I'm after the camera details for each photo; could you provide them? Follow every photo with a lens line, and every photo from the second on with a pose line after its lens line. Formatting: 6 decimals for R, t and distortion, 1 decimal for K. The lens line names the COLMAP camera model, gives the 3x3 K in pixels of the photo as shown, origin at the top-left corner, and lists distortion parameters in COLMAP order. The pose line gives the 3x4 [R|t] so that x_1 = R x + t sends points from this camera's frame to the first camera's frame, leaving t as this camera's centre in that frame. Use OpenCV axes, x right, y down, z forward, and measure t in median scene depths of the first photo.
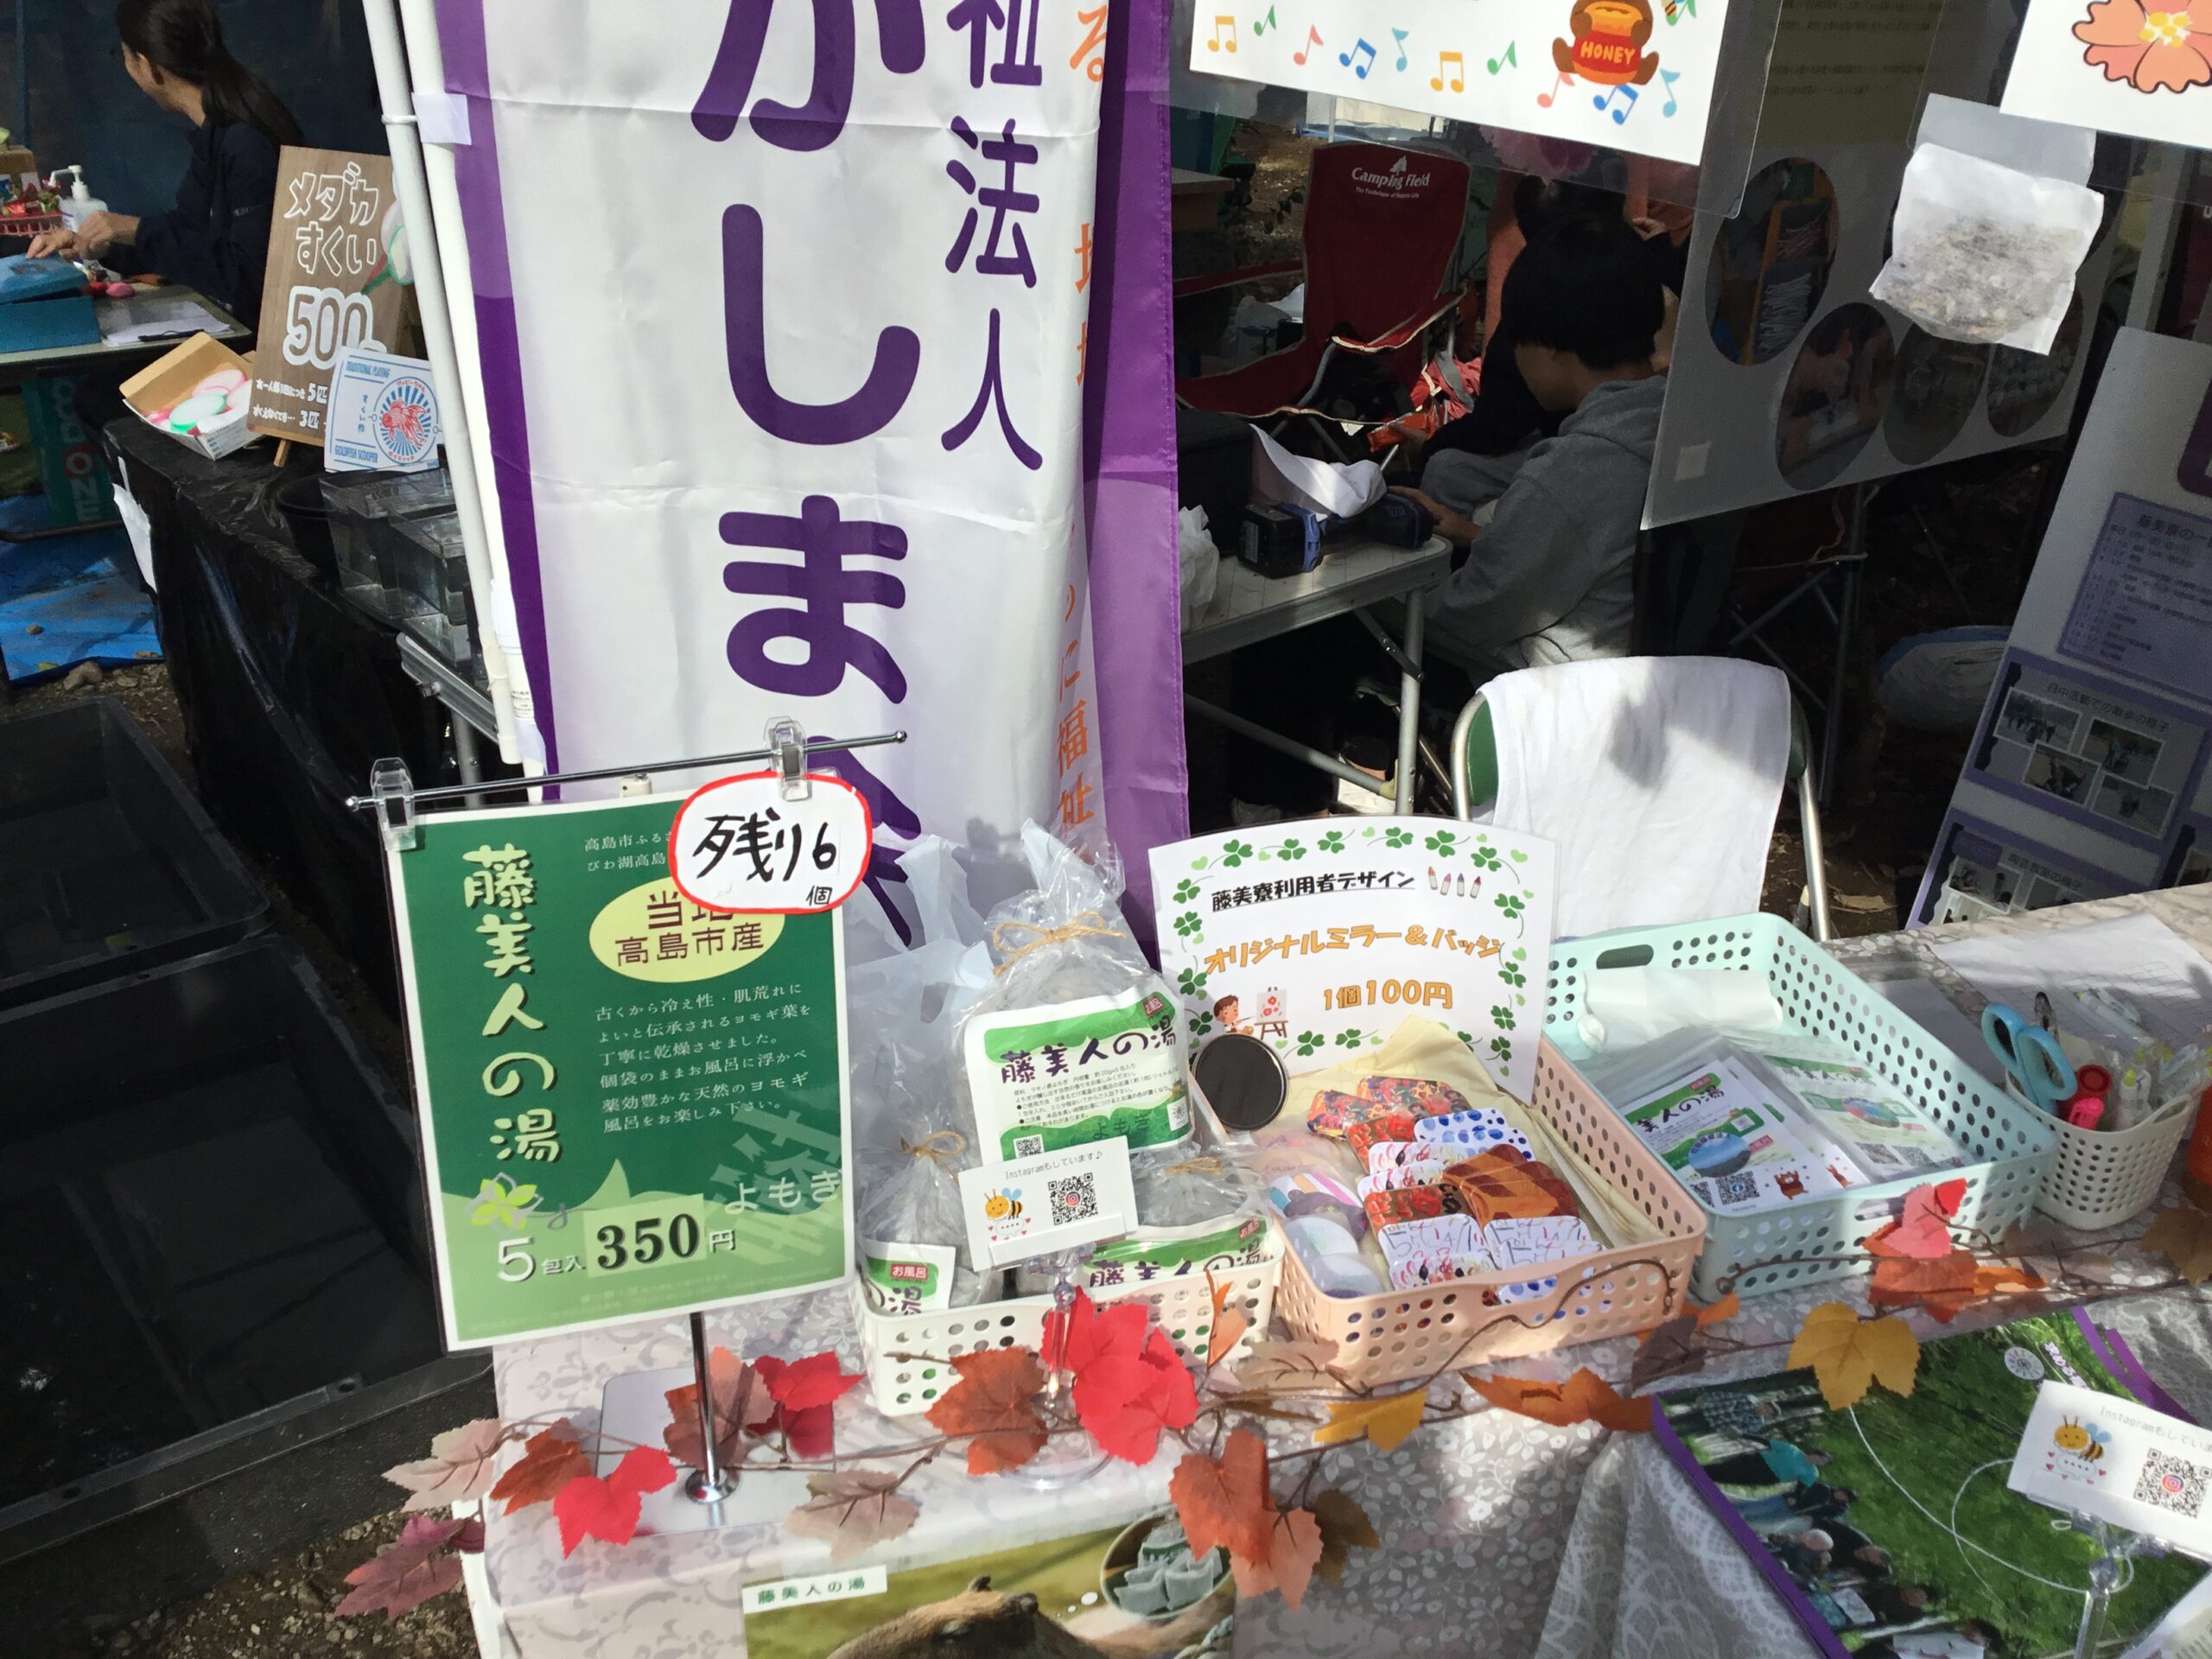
lens RADIAL K [[1981.5, 0, 1106.4], [0, 1981.5, 823.1], [0, 0, 1]] dist [0.001354, -0.010310]
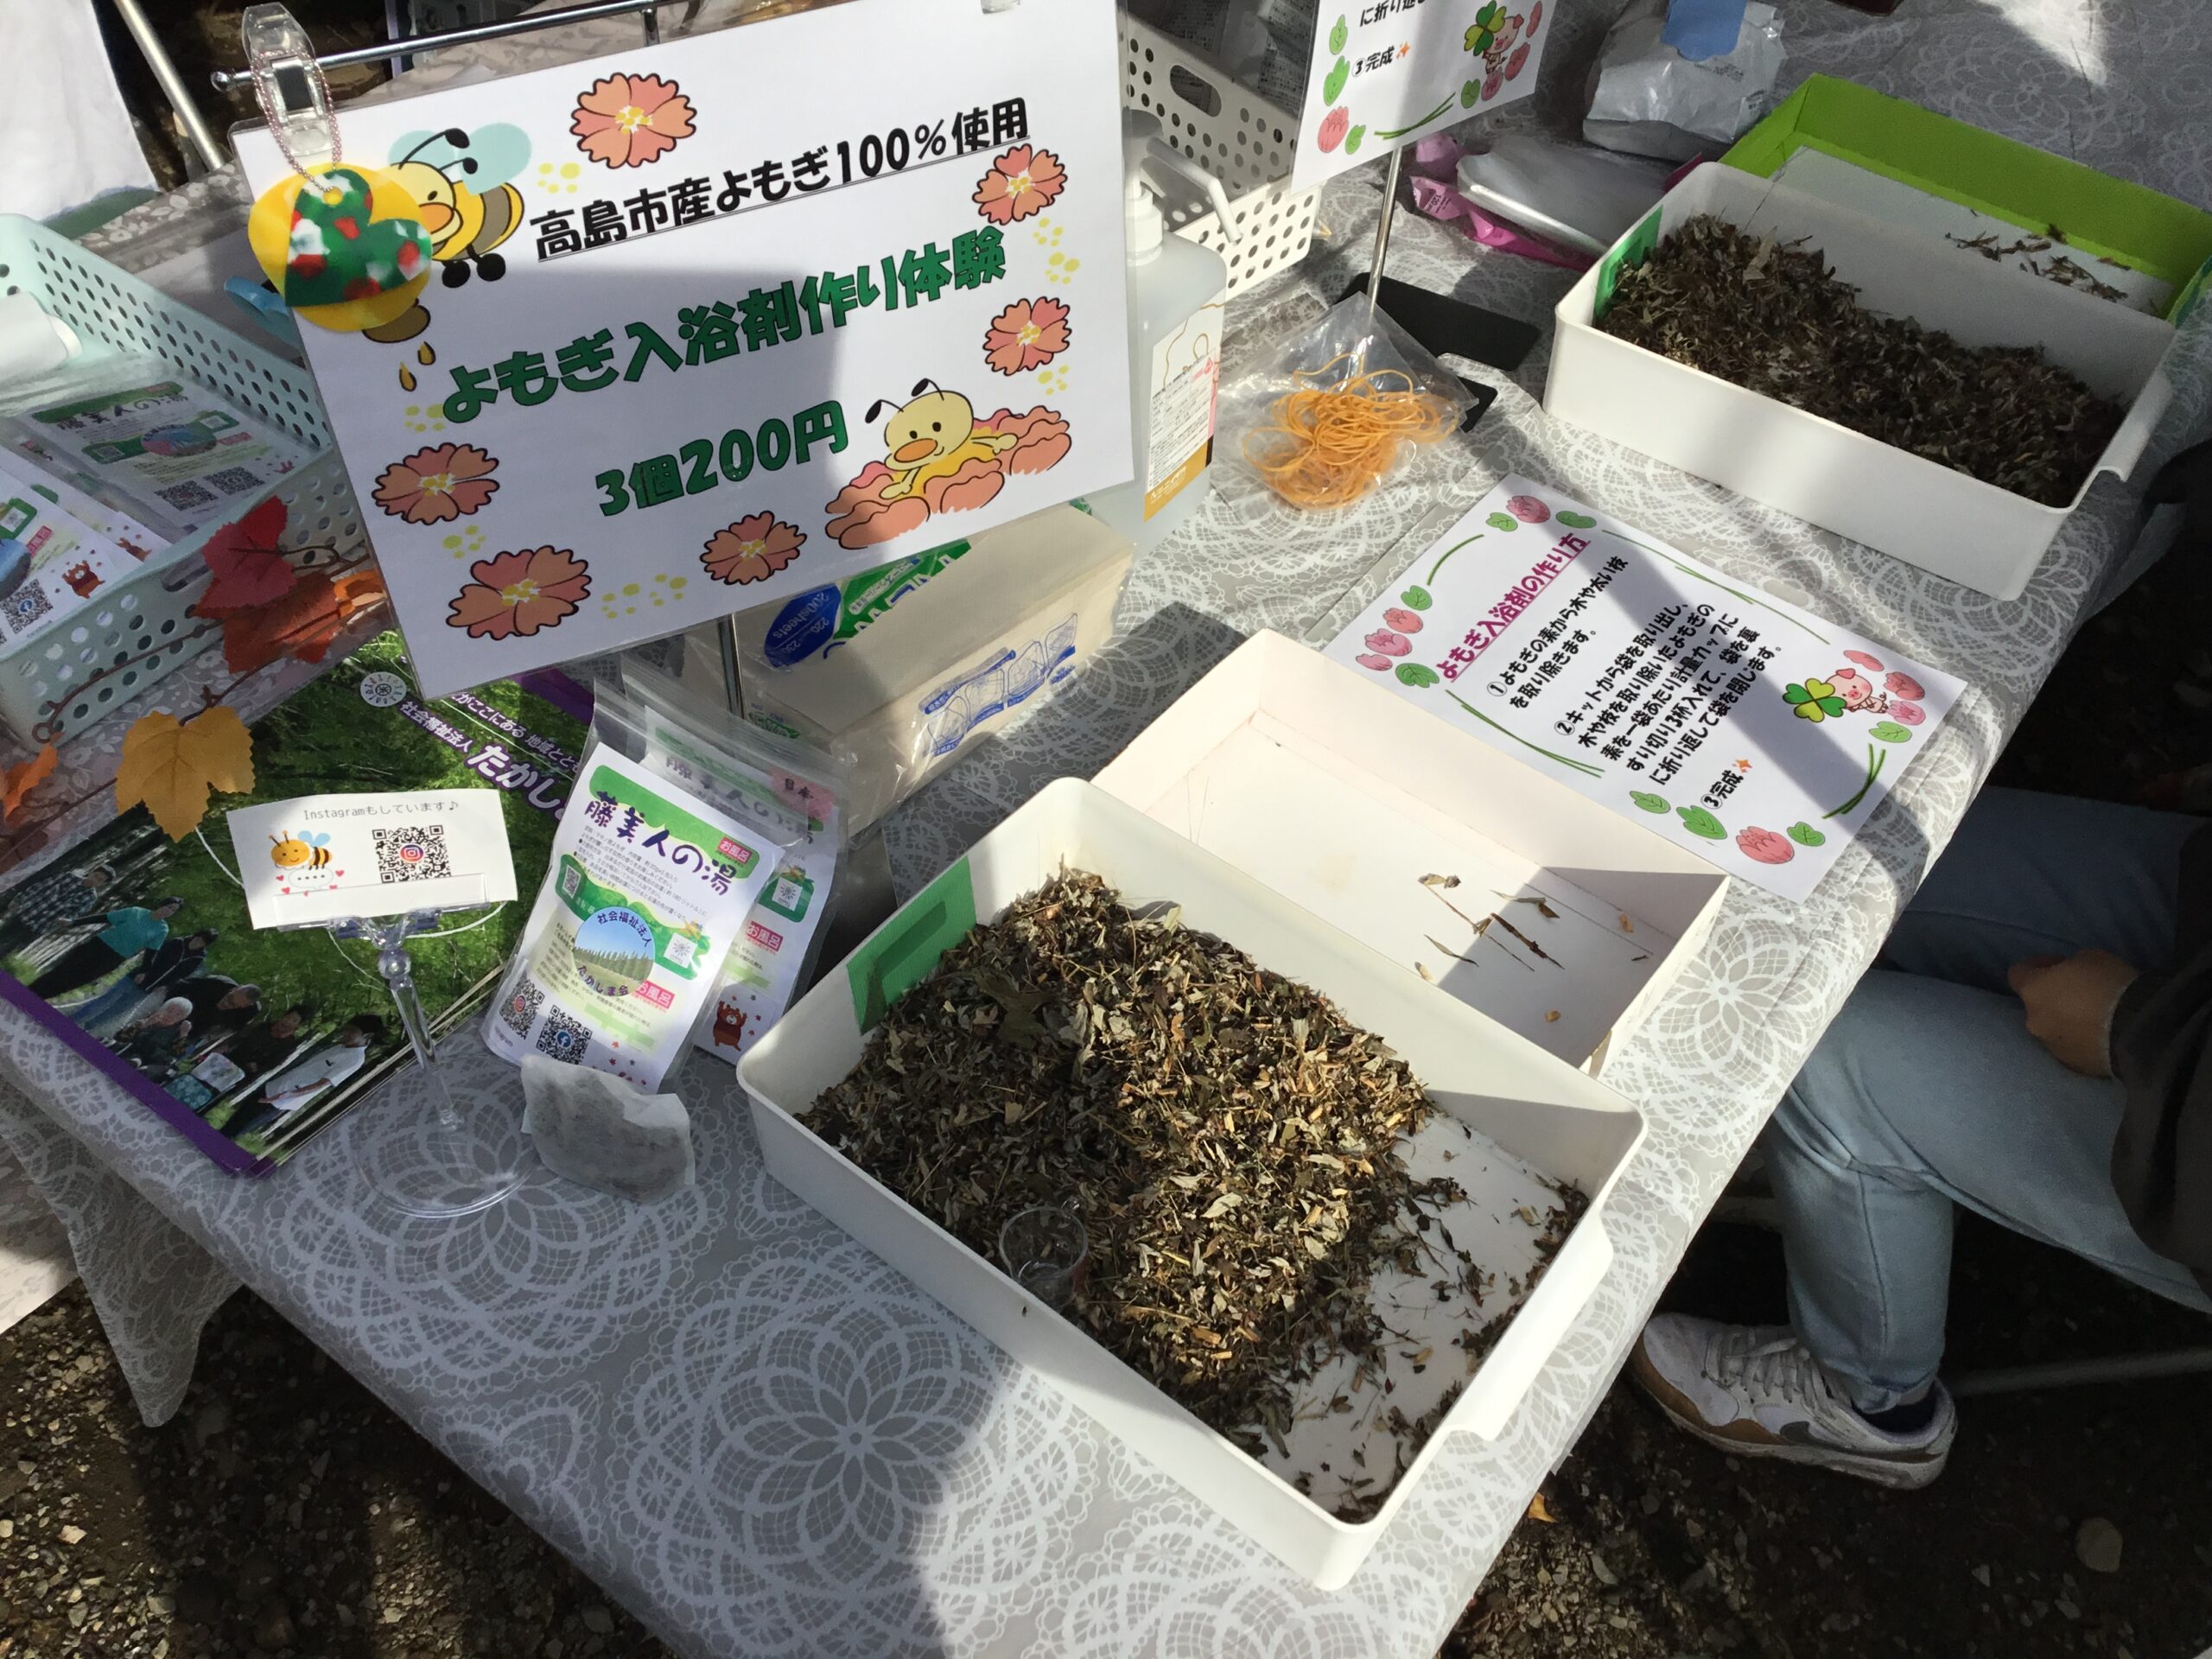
lens RADIAL K [[1981.5, 0, 1102.5], [0, 1981.5, 831.4], [0, 0, 1]] dist [0.001354, -0.010310]
pose [[0.794792, -0.450086, 0.407097, 0.327178], [0.240998, 0.849717, 0.468936, -0.012912], [-0.556979, -0.274597, 0.783818, 0.102058]]
